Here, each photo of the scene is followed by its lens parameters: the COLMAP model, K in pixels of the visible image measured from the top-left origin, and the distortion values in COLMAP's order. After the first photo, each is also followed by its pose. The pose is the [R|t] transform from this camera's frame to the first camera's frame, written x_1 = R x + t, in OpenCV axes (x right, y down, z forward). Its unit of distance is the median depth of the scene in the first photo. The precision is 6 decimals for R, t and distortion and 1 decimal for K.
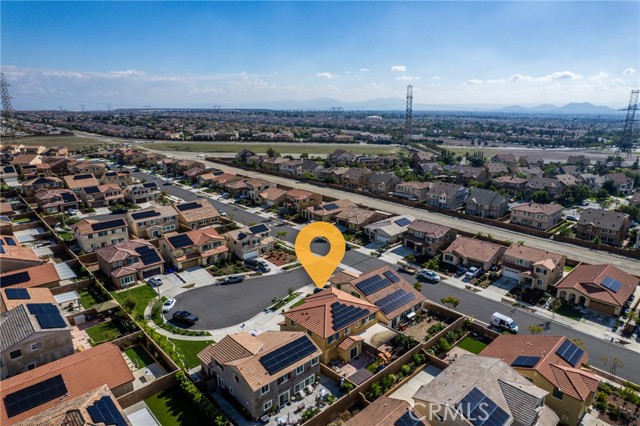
lens RADIAL K [[411.5, 0, 320.0], [0, 411.5, 213.0], [0, 0, 1]] dist [-0.071936, 0.055507]
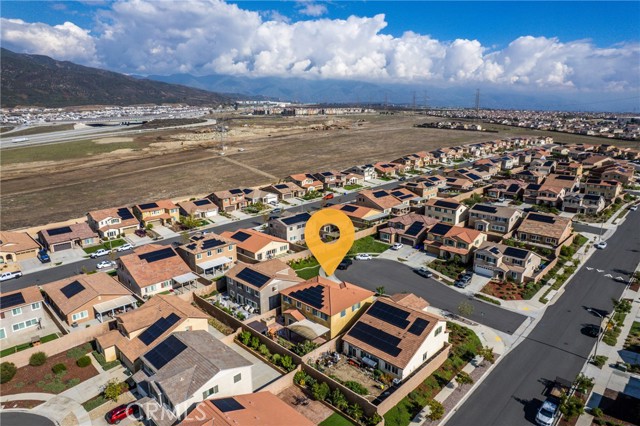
lens RADIAL K [[411.5, 0, 320.0], [0, 411.5, 213.0], [0, 0, 1]] dist [-0.071936, 0.055507]
pose [[0.045525, 0.250562, -0.967030, 0.662105], [-0.262270, 0.937073, 0.230453, -0.132973], [0.963920, 0.243132, 0.108375, 0.534757]]
